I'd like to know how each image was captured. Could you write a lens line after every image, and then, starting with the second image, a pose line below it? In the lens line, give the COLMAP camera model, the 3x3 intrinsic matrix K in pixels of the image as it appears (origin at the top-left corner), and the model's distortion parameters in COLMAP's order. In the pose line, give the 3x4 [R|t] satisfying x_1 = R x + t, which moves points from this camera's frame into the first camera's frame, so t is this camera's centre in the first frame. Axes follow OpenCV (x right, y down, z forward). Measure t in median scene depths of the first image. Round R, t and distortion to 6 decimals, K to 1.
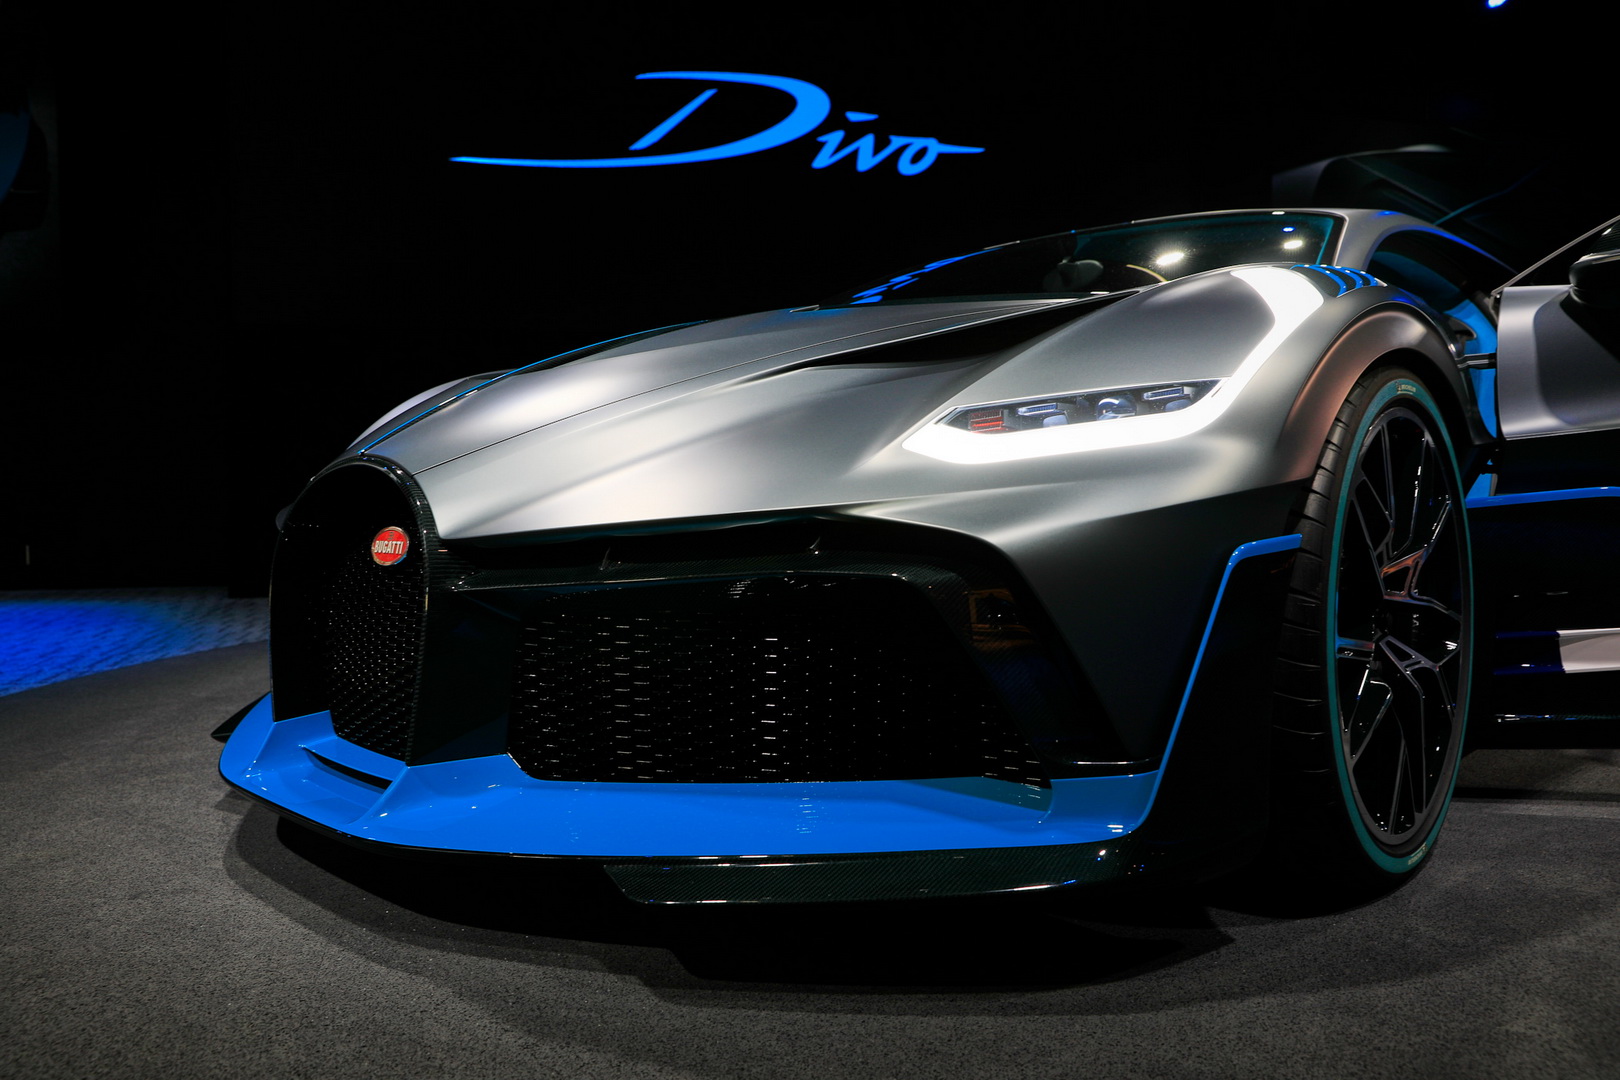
lens RADIAL K [[1223.8, 0, 803.1], [0, 1223.8, 535.8], [0, 0, 1]] dist [-0.051533, 0.030420]
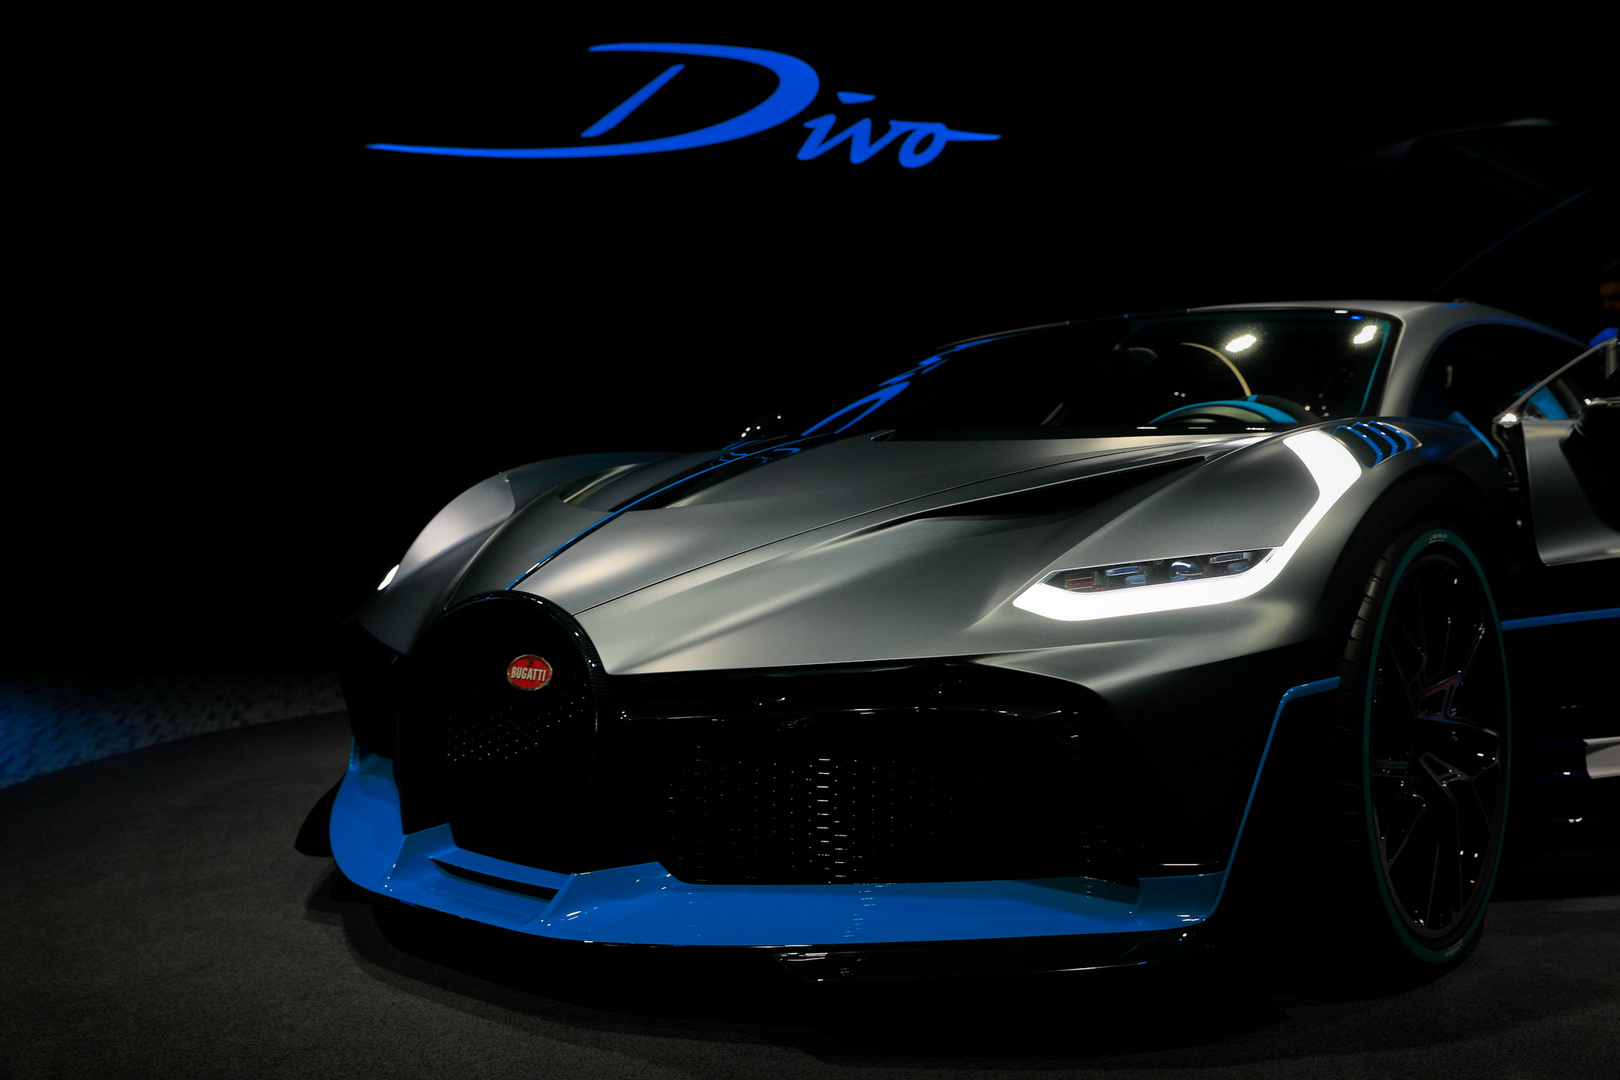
lens RADIAL K [[1598.7, 0, 806.9], [0, 1598.7, 539.4], [0, 0, 1]] dist [0.031262, 0.000000]
pose [[0.999174, 0.000532, 0.040627, -0.150212], [0.000333, 0.999773, -0.021305, -0.082606], [-0.040629, 0.021301, 0.998947, -0.466024]]
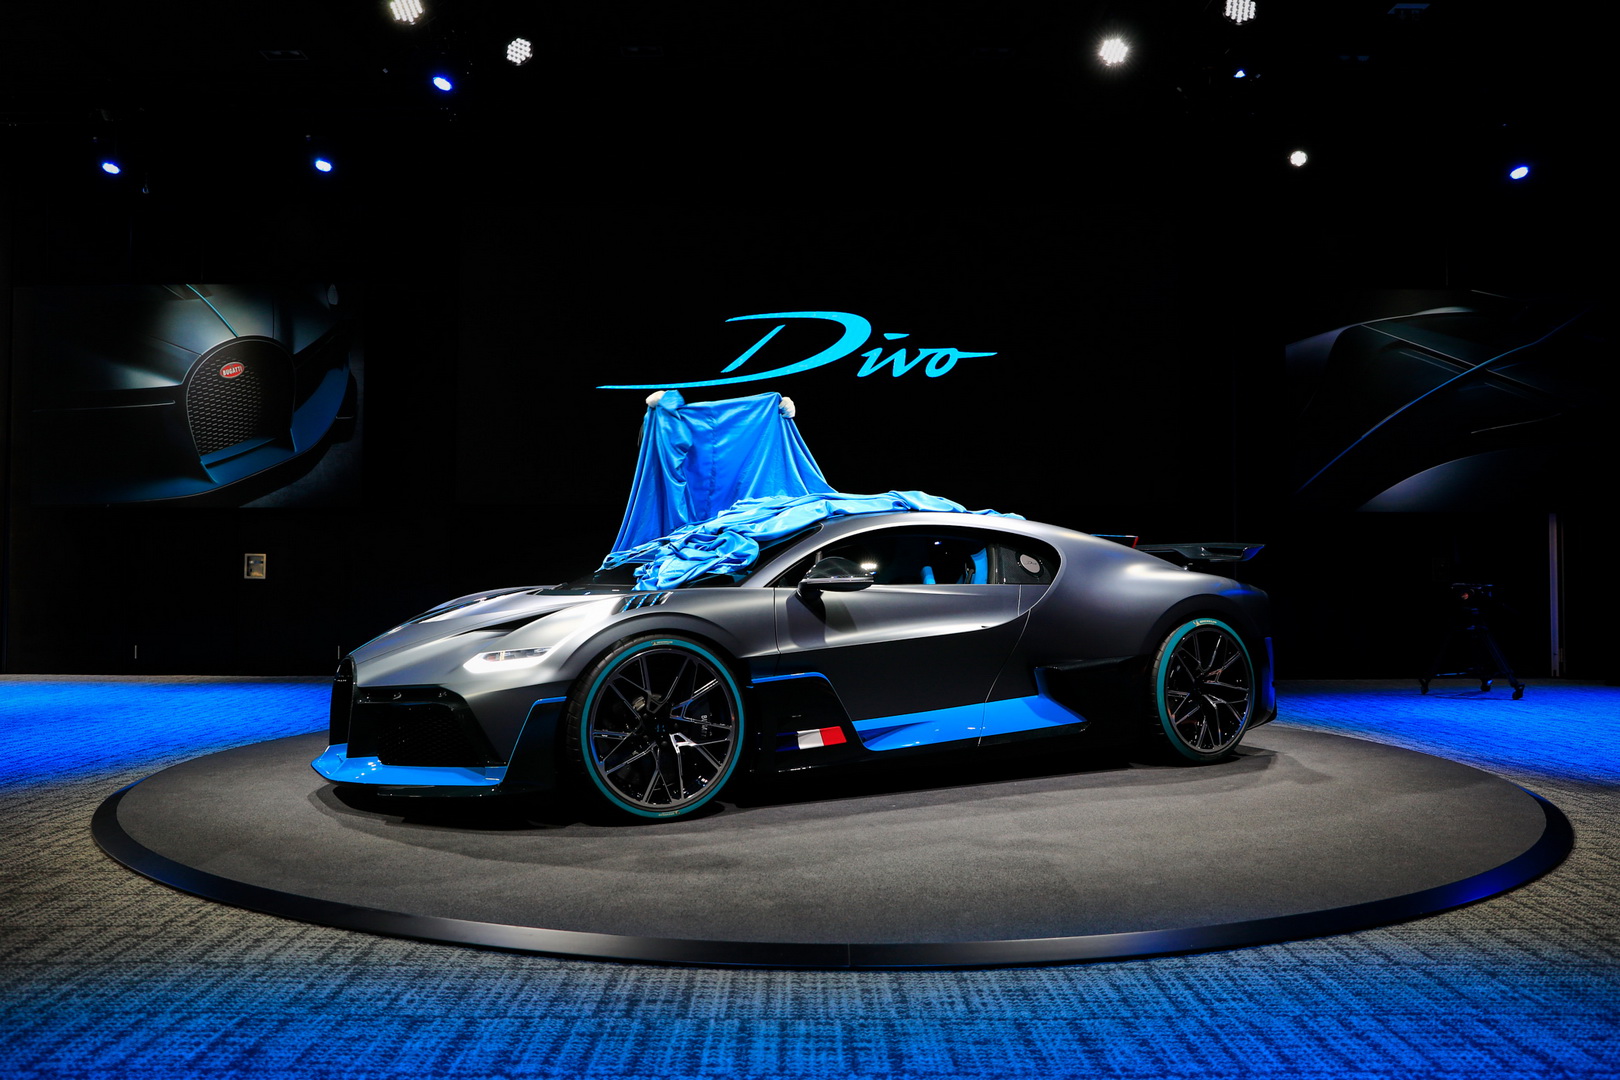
lens RADIAL K [[1237.5, 0, 788.0], [0, 1237.5, 594.4], [0, 0, 1]] dist [-0.069744, 0.003495]
pose [[0.961850, 0.007486, -0.273476, 1.501137], [-0.012929, 0.999752, -0.018106, -0.175847], [0.273273, 0.020951, 0.961708, -1.593591]]
